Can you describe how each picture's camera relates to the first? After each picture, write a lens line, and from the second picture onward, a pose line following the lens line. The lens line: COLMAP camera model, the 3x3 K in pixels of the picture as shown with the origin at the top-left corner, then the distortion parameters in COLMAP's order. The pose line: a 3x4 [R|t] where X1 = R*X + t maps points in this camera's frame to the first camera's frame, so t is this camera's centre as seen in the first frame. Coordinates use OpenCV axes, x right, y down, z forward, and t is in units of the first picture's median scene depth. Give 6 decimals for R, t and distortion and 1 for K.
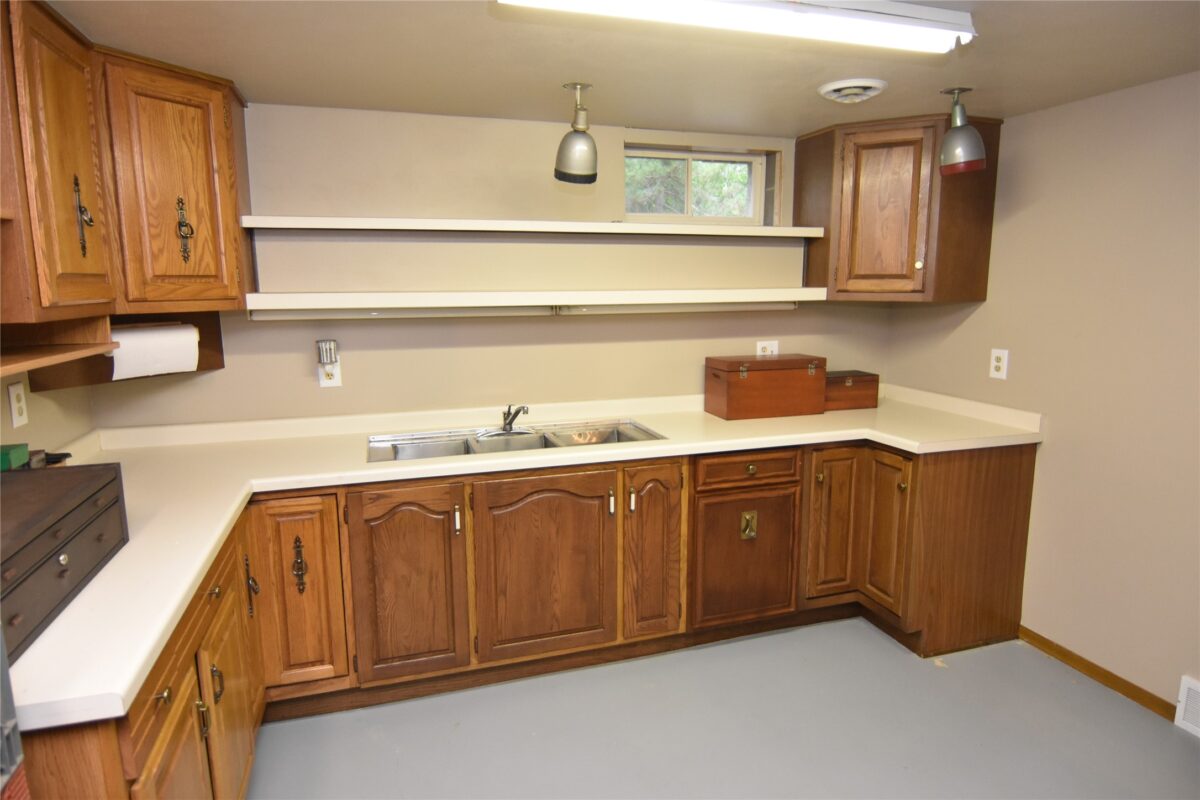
lens RADIAL K [[704.3, 0, 600.2], [0, 704.3, 396.3], [0, 0, 1]] dist [0.002380, 0.000195]
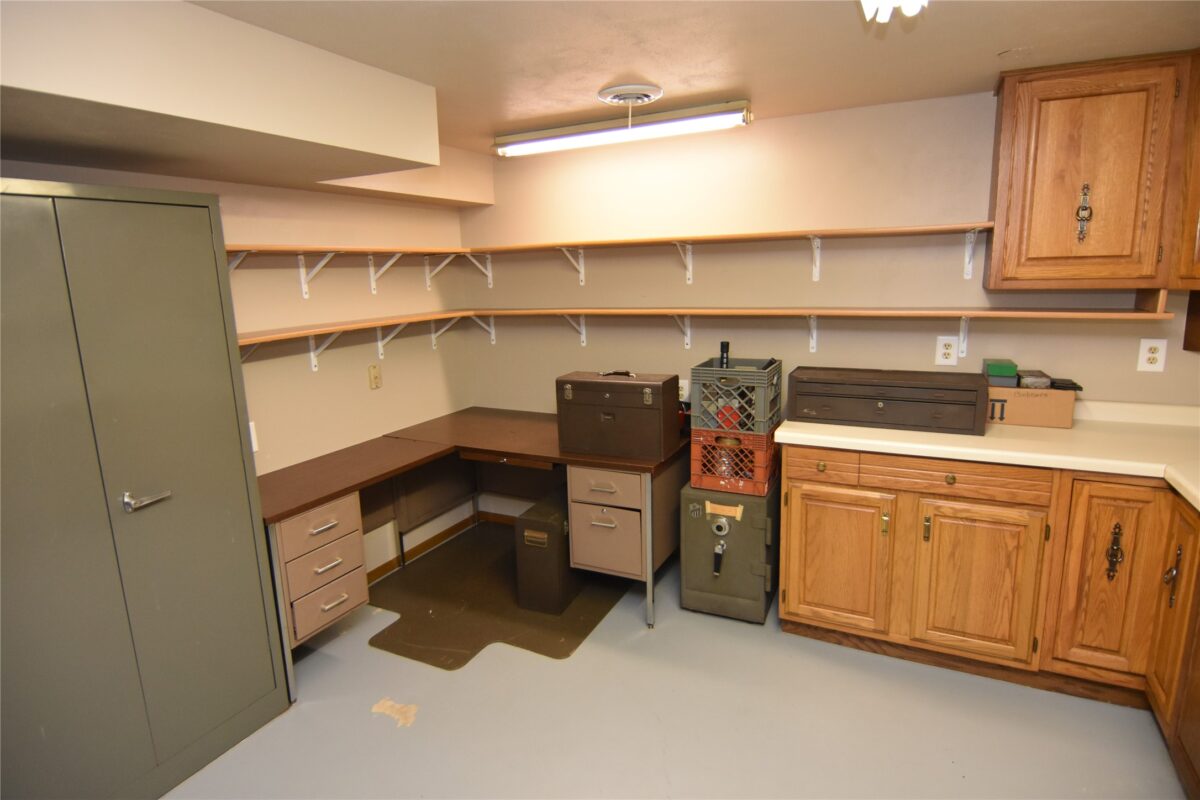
lens RADIAL K [[637.9, 0, 601.5], [0, 637.9, 399.8], [0, 0, 1]] dist [0.003213, -0.020185]
pose [[0.709857, 0.116369, -0.694666, -0.347669], [-0.090196, 0.993156, 0.074203, 0.027605], [0.698547, 0.009982, 0.715495, -0.137970]]
